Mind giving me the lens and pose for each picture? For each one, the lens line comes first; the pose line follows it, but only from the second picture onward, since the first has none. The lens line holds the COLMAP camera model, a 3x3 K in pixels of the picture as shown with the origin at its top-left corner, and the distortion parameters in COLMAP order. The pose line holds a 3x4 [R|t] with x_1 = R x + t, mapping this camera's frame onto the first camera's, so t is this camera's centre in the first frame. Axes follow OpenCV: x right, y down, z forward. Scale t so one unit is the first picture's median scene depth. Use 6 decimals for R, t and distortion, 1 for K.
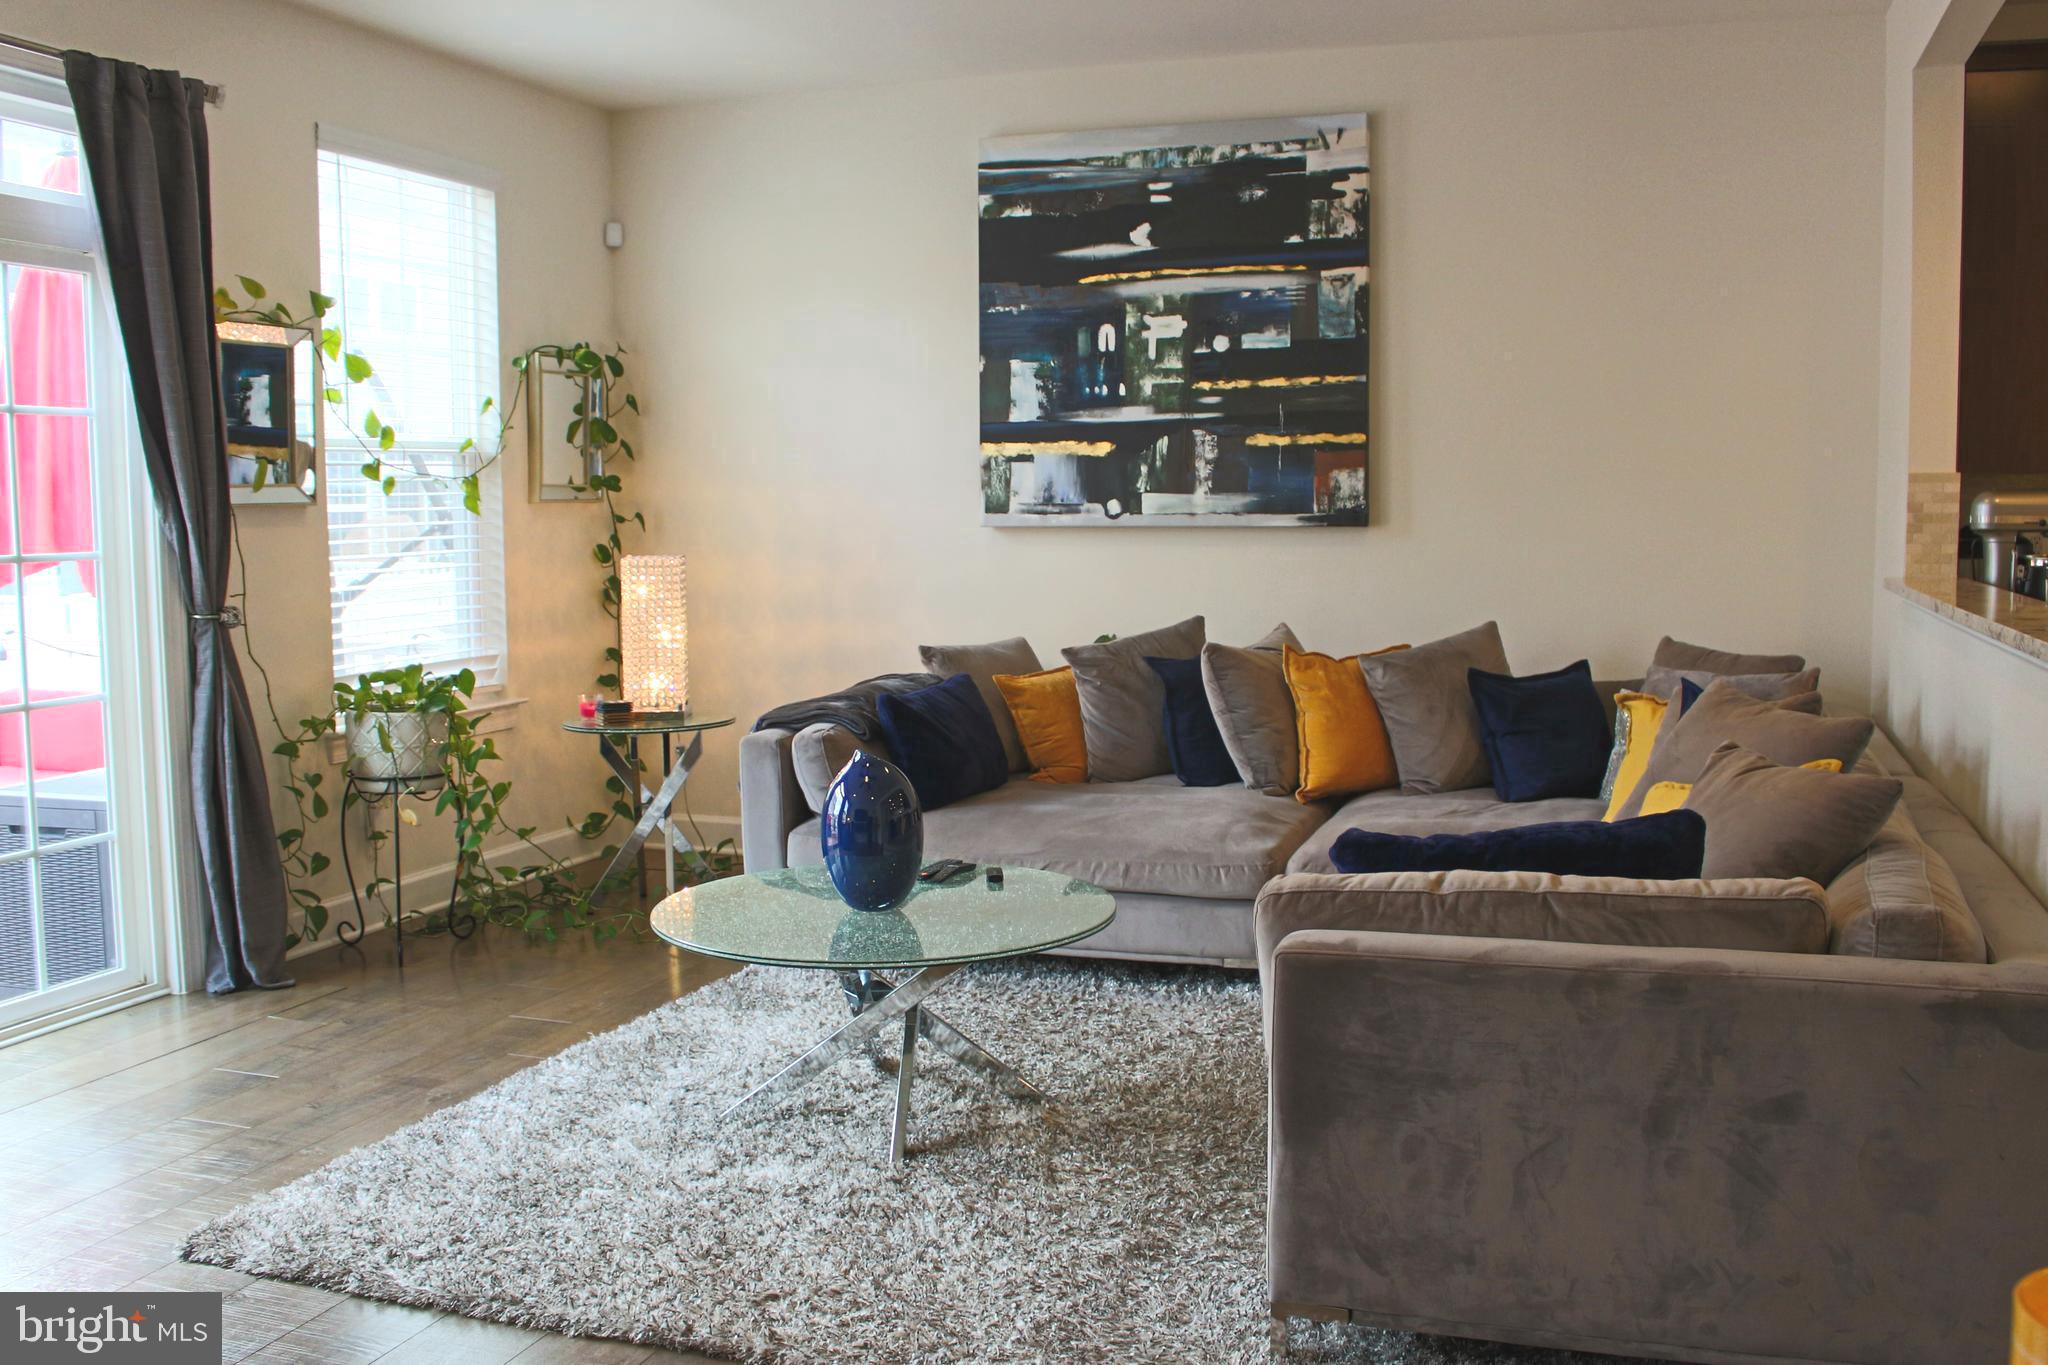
lens RADIAL K [[1918.2, 0, 1054.4], [0, 1918.2, 686.5], [0, 0, 1]] dist [-0.167852, 0.180752]
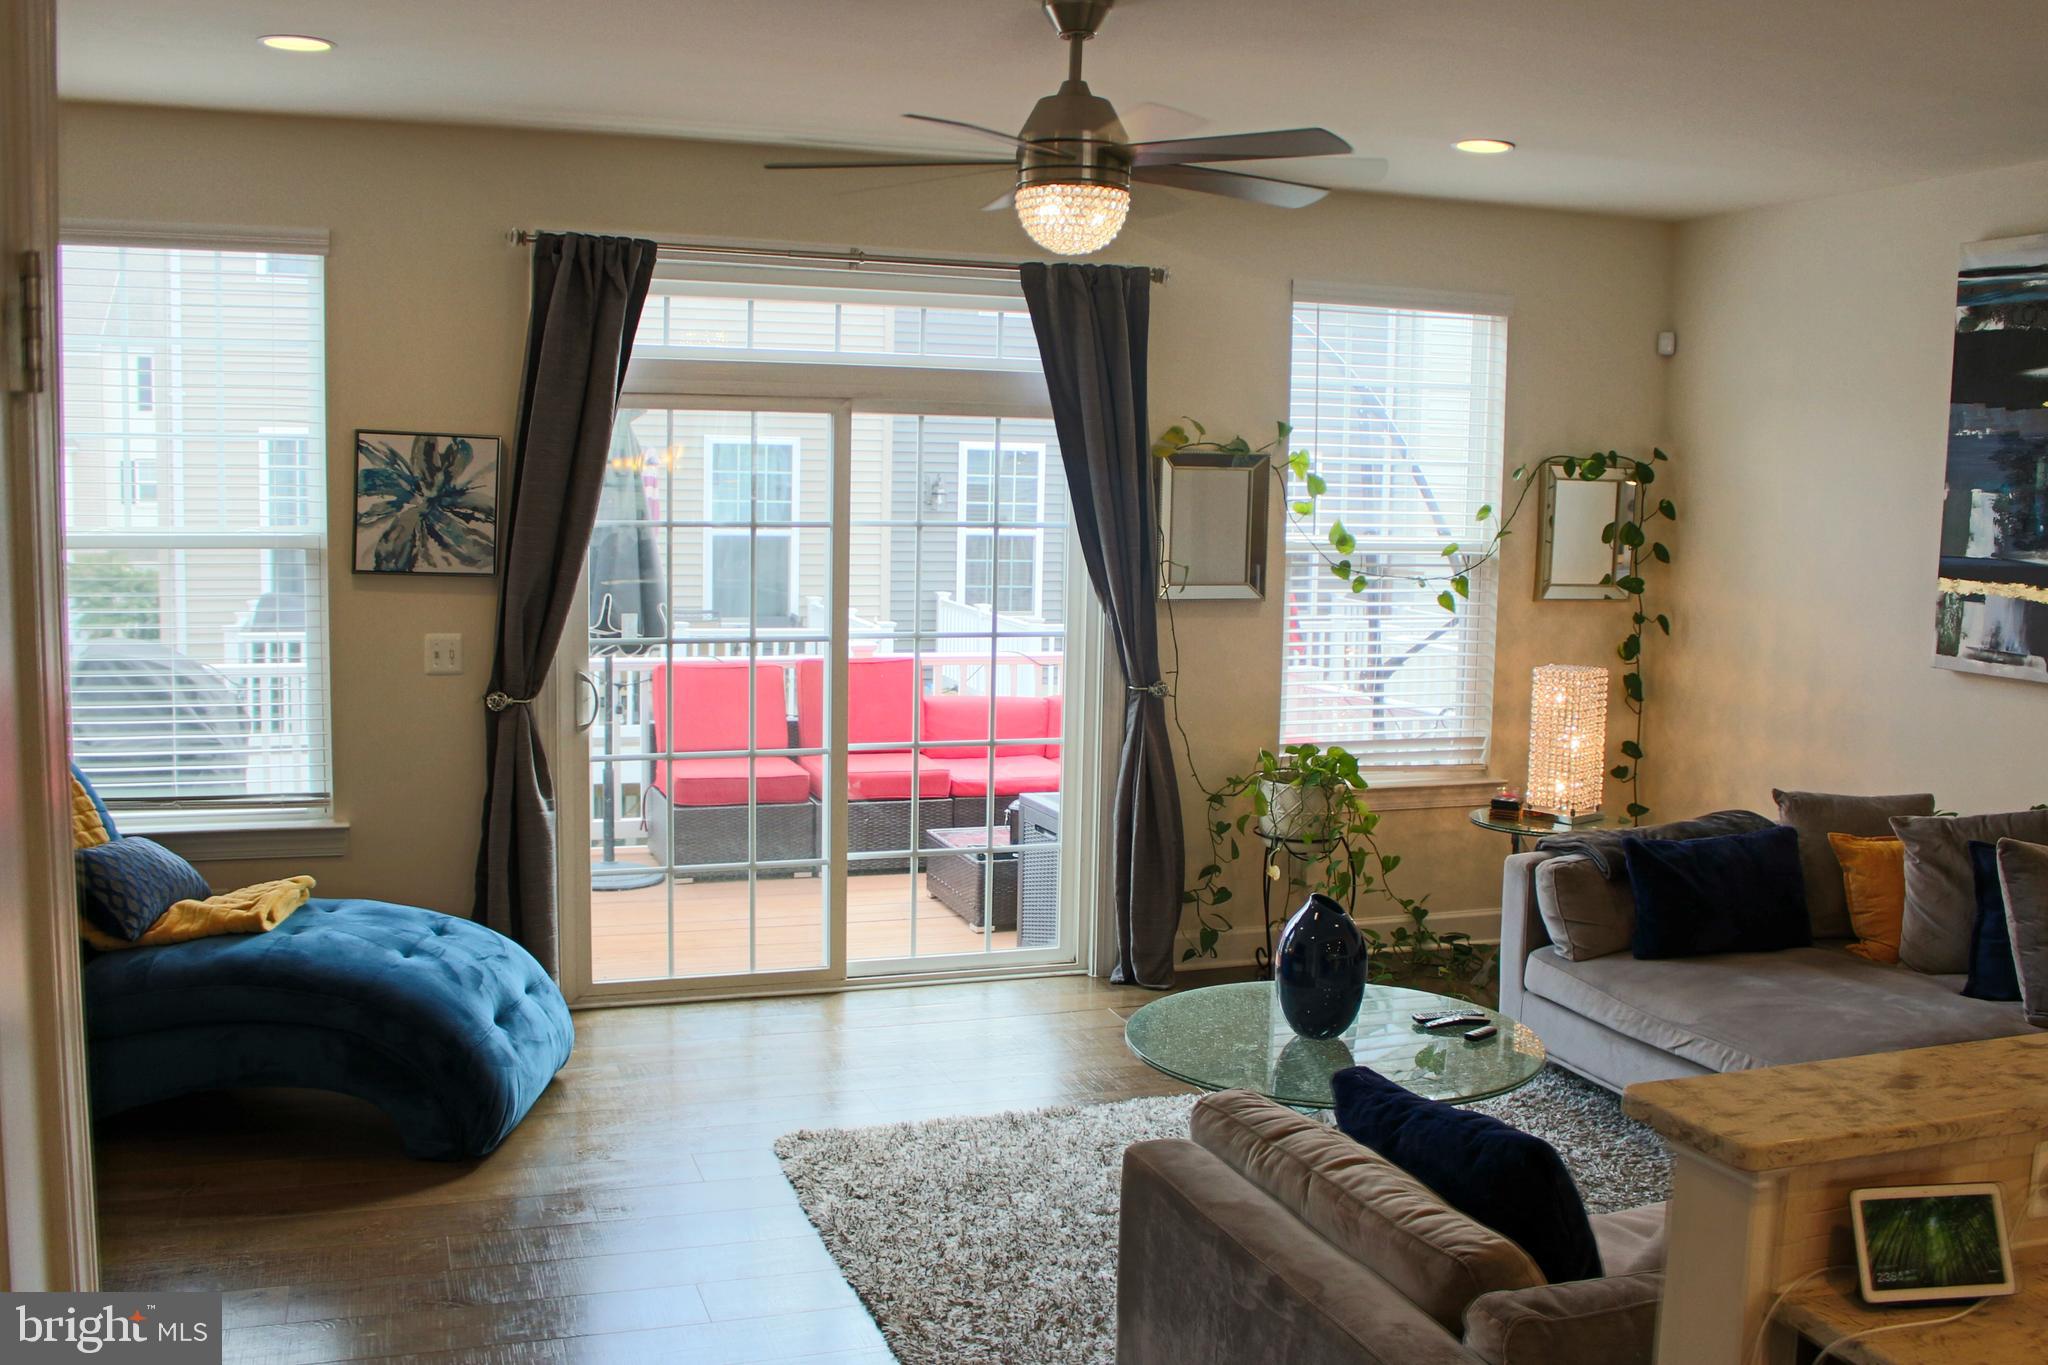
lens RADIAL K [[1918.2, 0, 1054.4], [0, 1918.2, 686.5], [0, 0, 1]] dist [-0.167852, 0.180752]
pose [[0.626874, 0.110424, -0.771256, 0.397861], [-0.105035, 0.992846, 0.056778, -0.082422], [0.772008, 0.045416, 0.633988, 0.106255]]
